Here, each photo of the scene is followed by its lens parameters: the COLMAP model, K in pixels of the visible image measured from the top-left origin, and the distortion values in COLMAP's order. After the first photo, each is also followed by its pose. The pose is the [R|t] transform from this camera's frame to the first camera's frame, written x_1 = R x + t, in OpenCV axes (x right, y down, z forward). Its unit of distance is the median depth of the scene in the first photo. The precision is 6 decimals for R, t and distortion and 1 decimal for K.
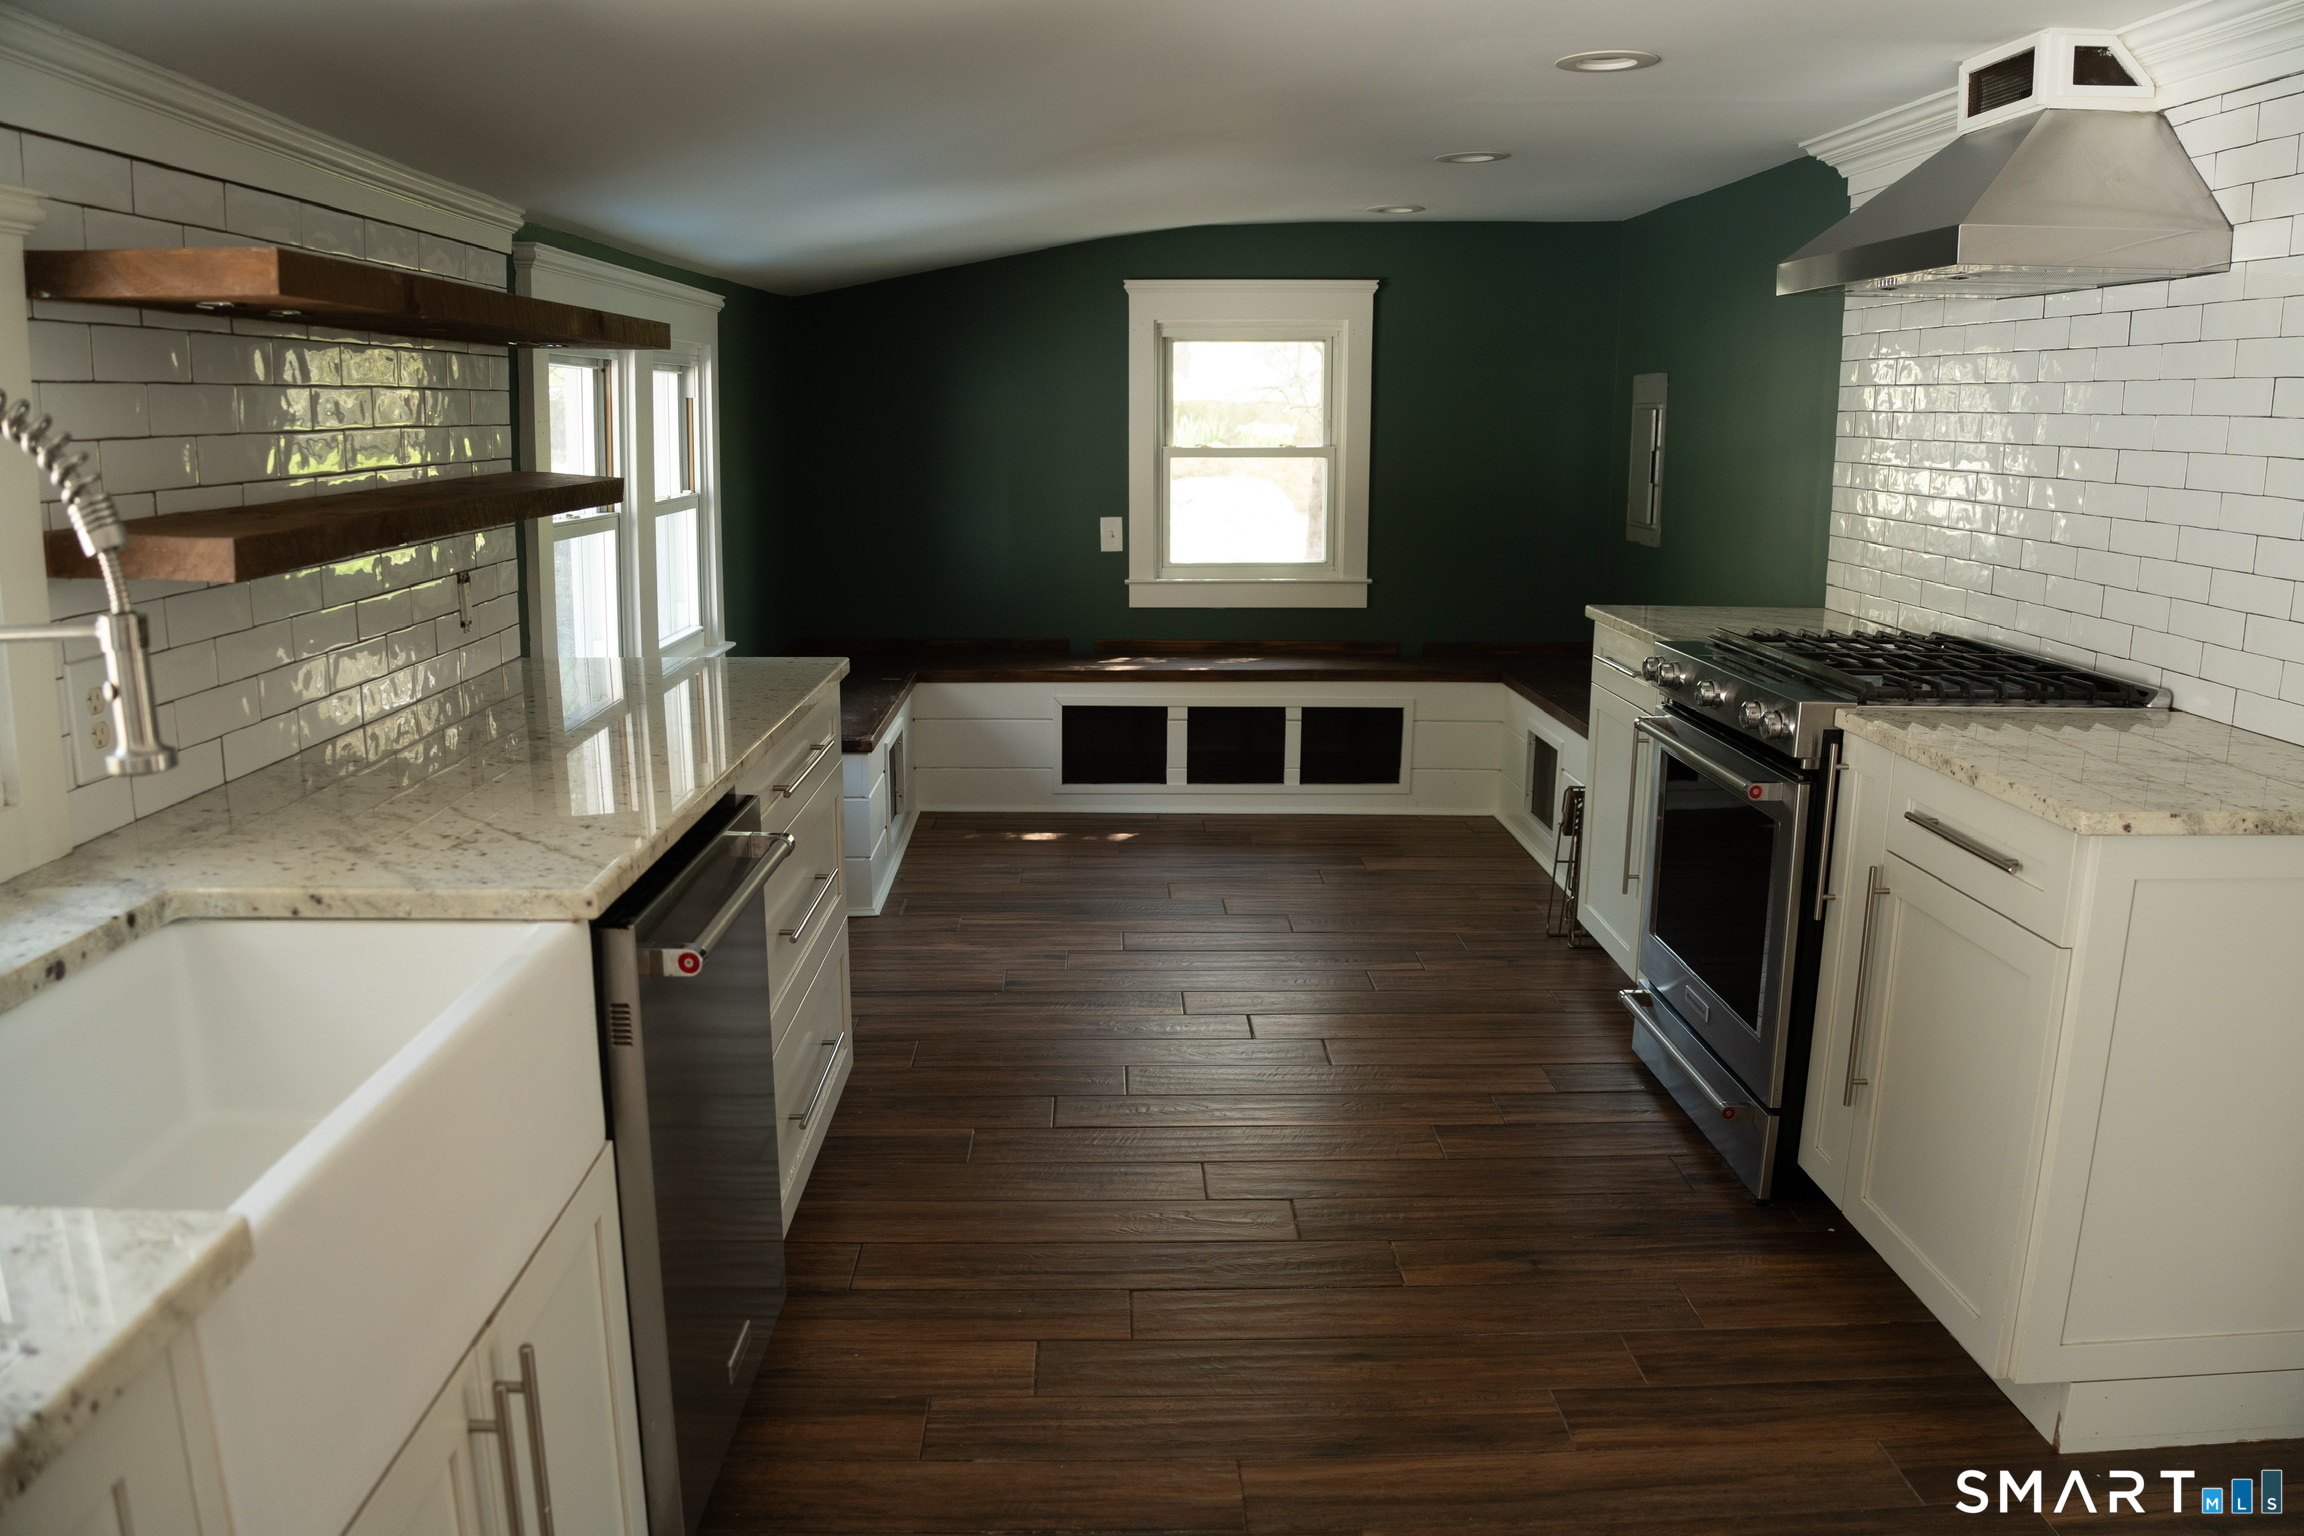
lens RADIAL K [[1646.9, 0, 1152.5], [0, 1646.9, 756.0], [0, 0, 1]] dist [-0.130619, 0.046325]
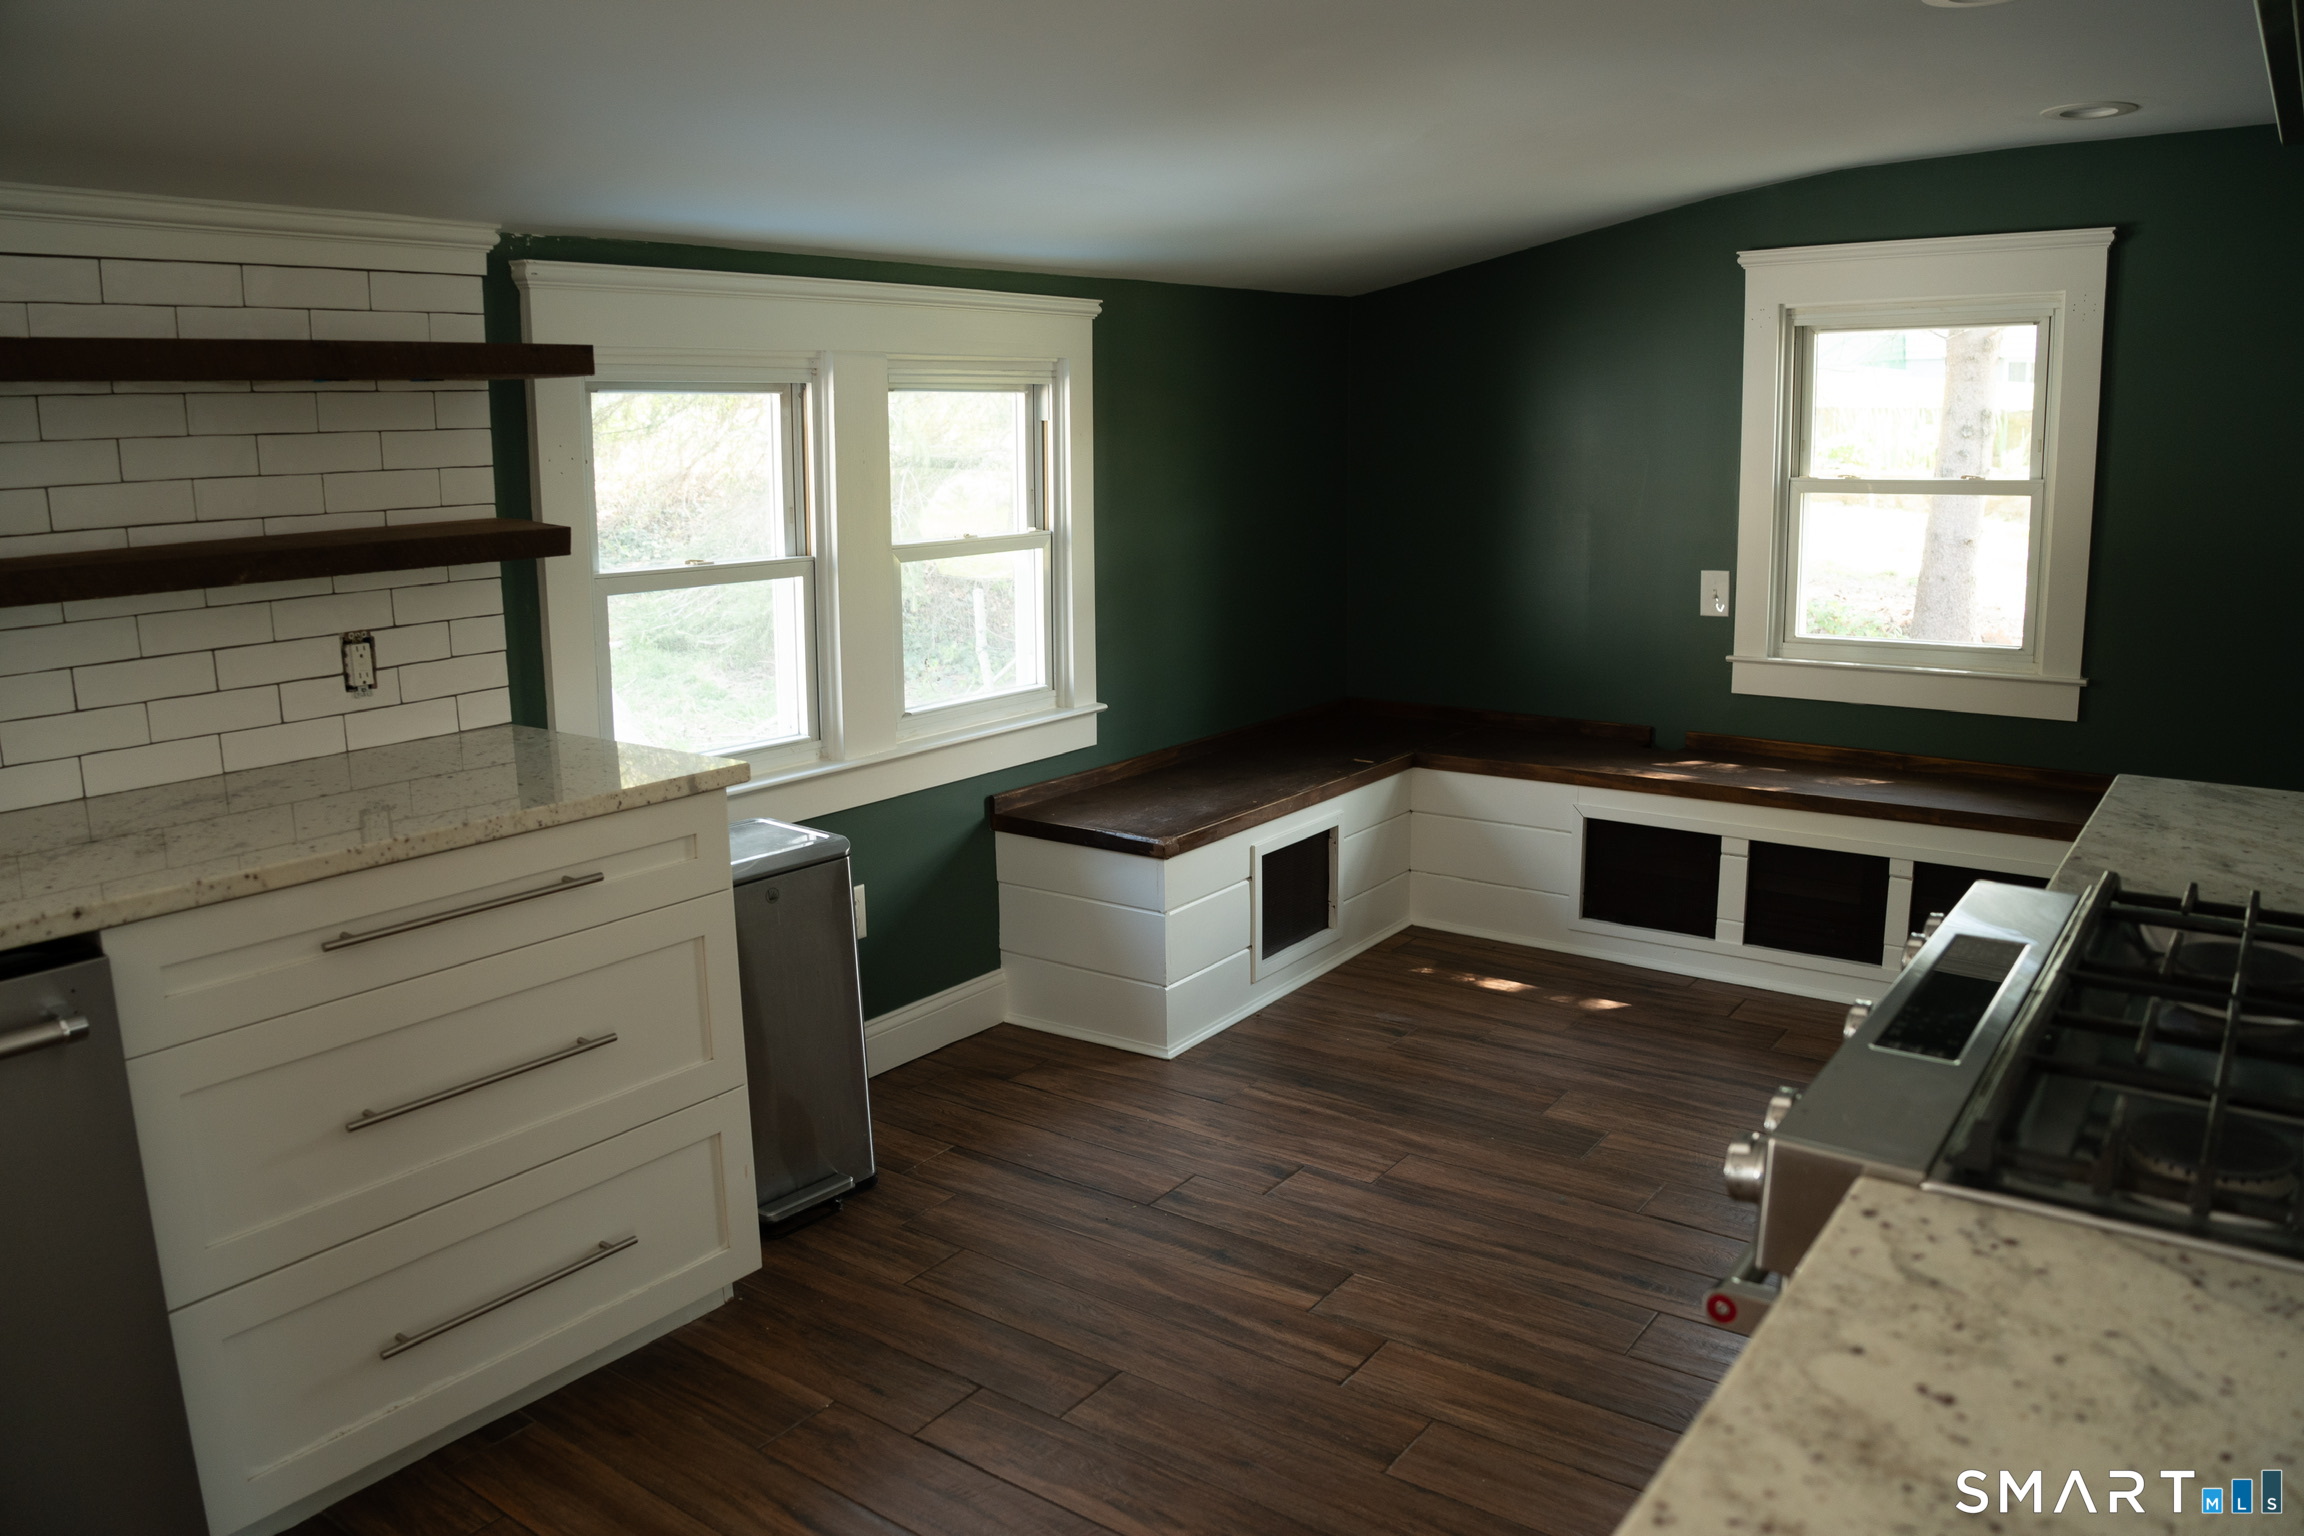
lens RADIAL K [[1646.9, 0, 1152.5], [0, 1646.9, 756.0], [0, 0, 1]] dist [-0.130619, 0.046325]
pose [[0.786798, 0.100457, -0.608981, 0.241045], [-0.105008, 0.994068, 0.028311, -0.058149], [0.608213, 0.041673, 0.792679, 0.276335]]
